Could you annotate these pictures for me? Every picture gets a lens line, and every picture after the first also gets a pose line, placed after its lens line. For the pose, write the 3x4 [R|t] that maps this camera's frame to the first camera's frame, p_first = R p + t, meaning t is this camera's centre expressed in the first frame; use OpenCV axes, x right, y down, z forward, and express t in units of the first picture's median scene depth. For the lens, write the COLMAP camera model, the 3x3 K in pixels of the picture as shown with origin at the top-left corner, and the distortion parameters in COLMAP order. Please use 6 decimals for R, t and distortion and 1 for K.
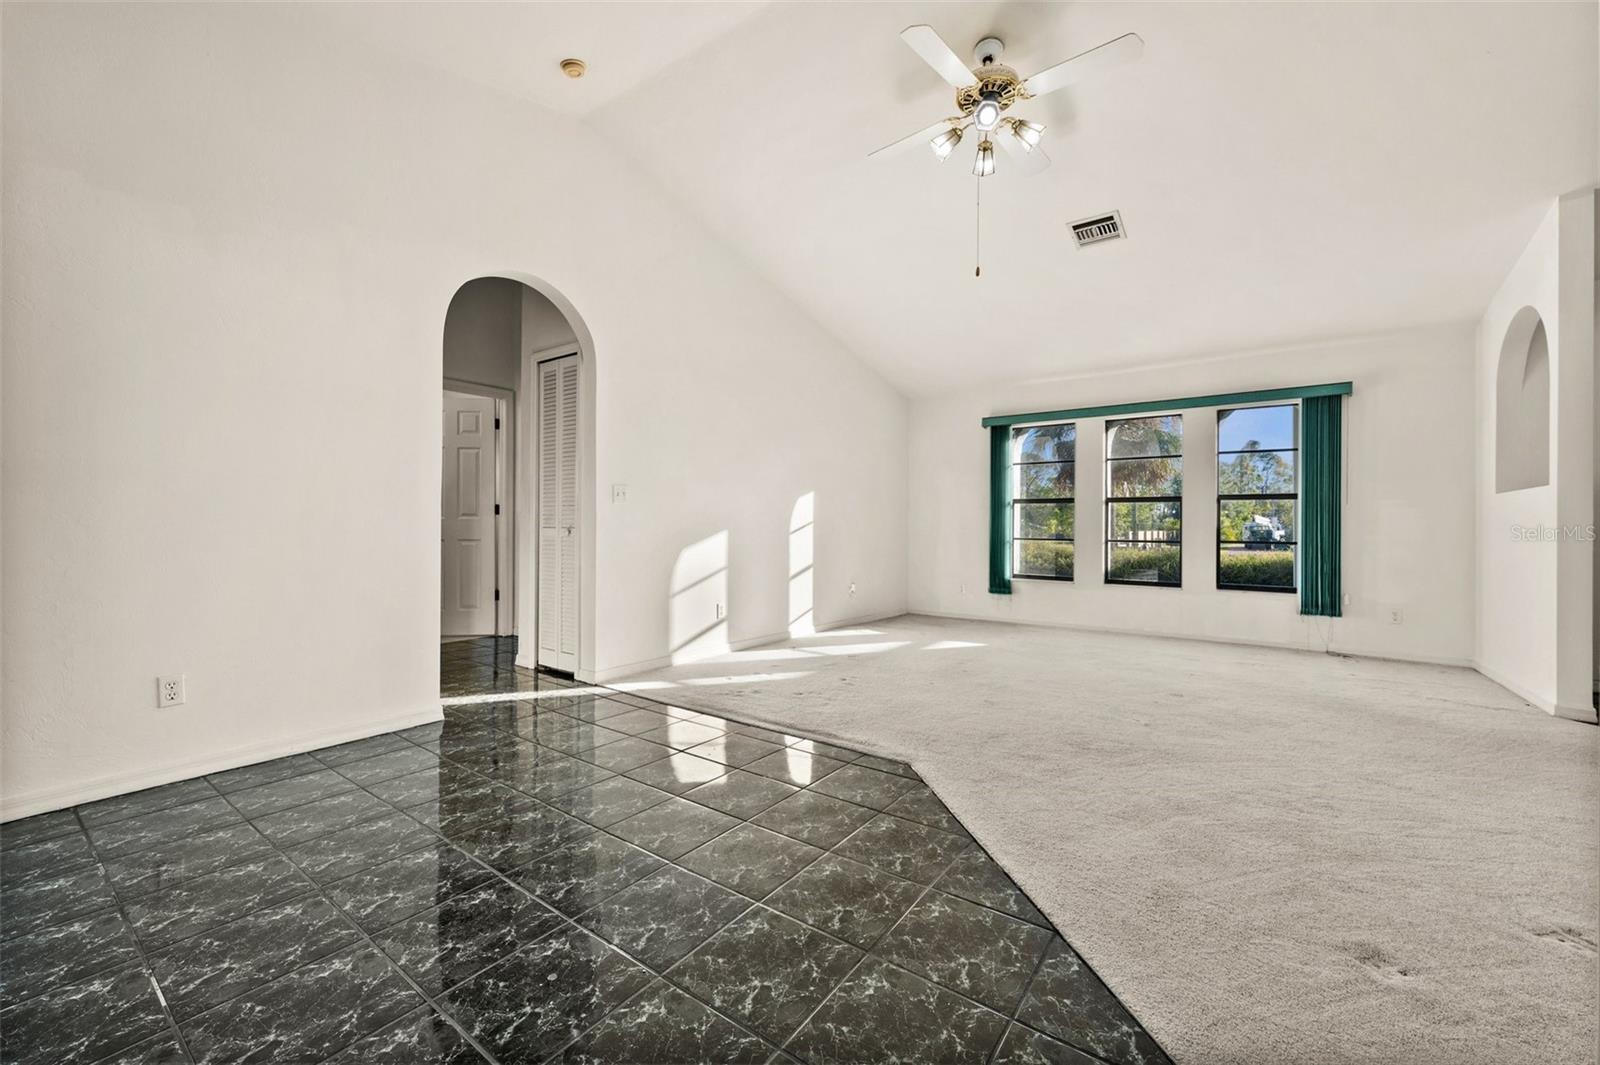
lens RADIAL K [[629.7, 0, 791.4], [0, 629.7, 527.8], [0, 0, 1]] dist [-0.000188, 0.000210]
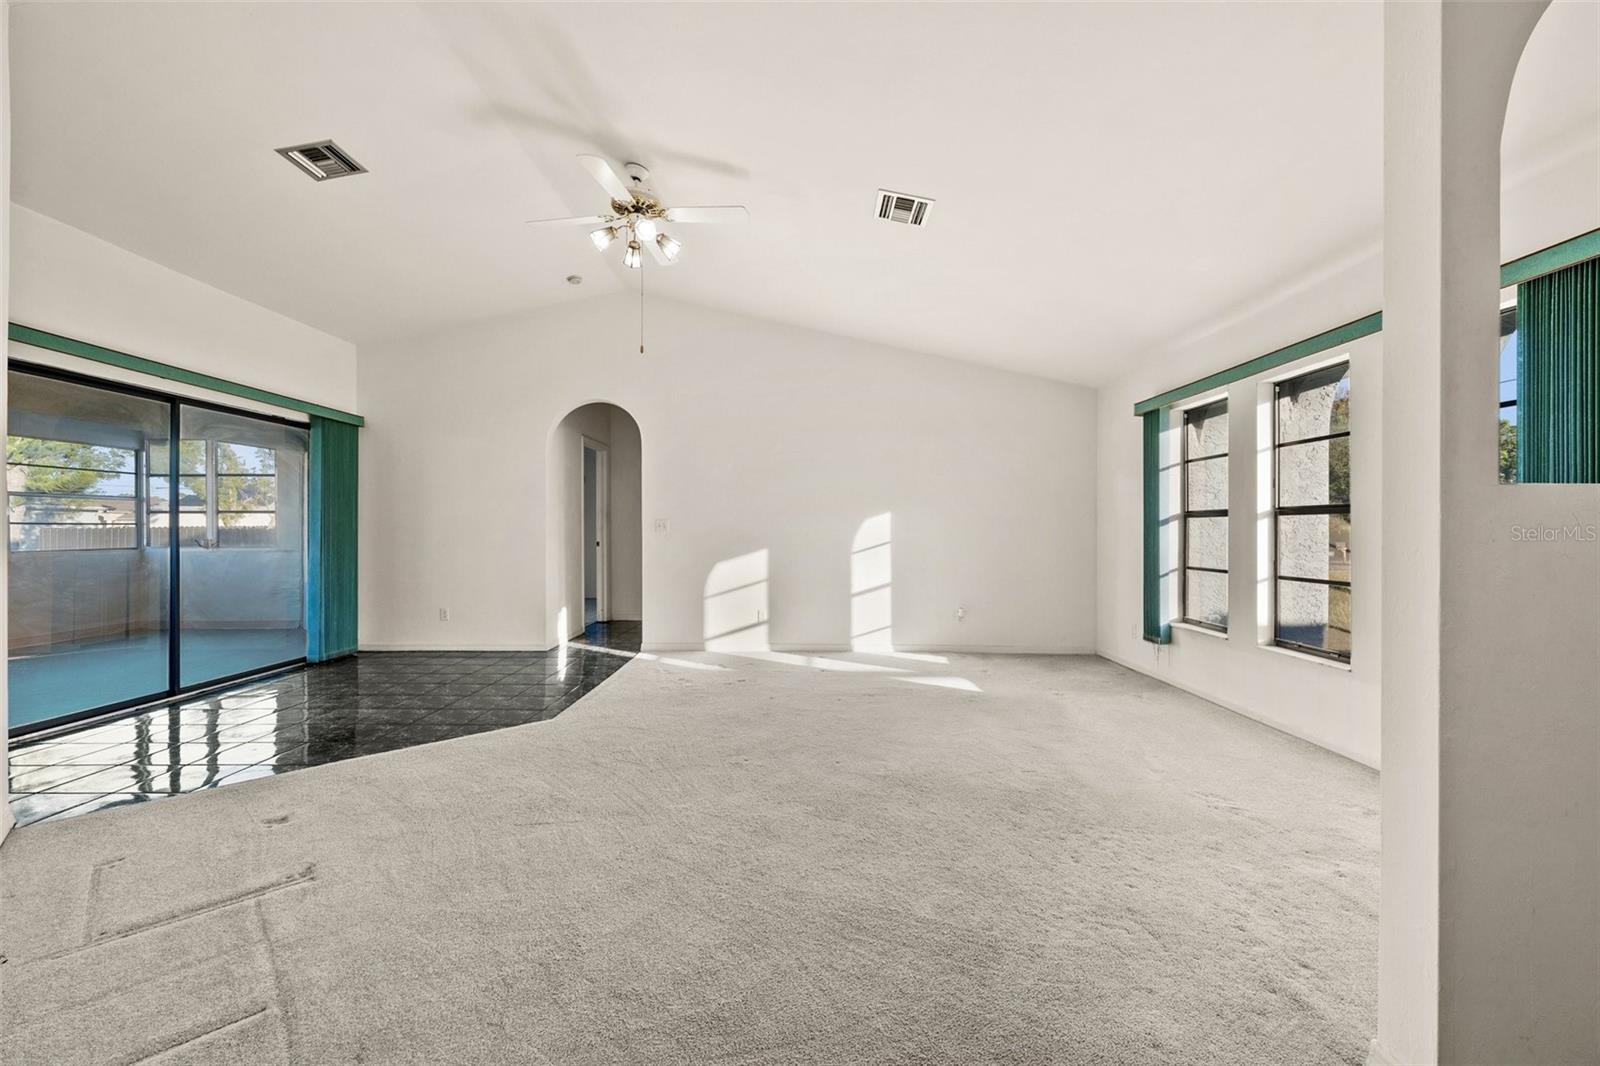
lens RADIAL K [[632.6, 0, 797.1], [0, 632.6, 527.3], [0, 0, 1]] dist [0.001506, 0.000801]
pose [[0.596558, -0.006672, -0.802542, 0.820235], [-0.000887, 0.999959, -0.008973, -0.025632], [0.802570, 0.006065, 0.596528, 0.282803]]
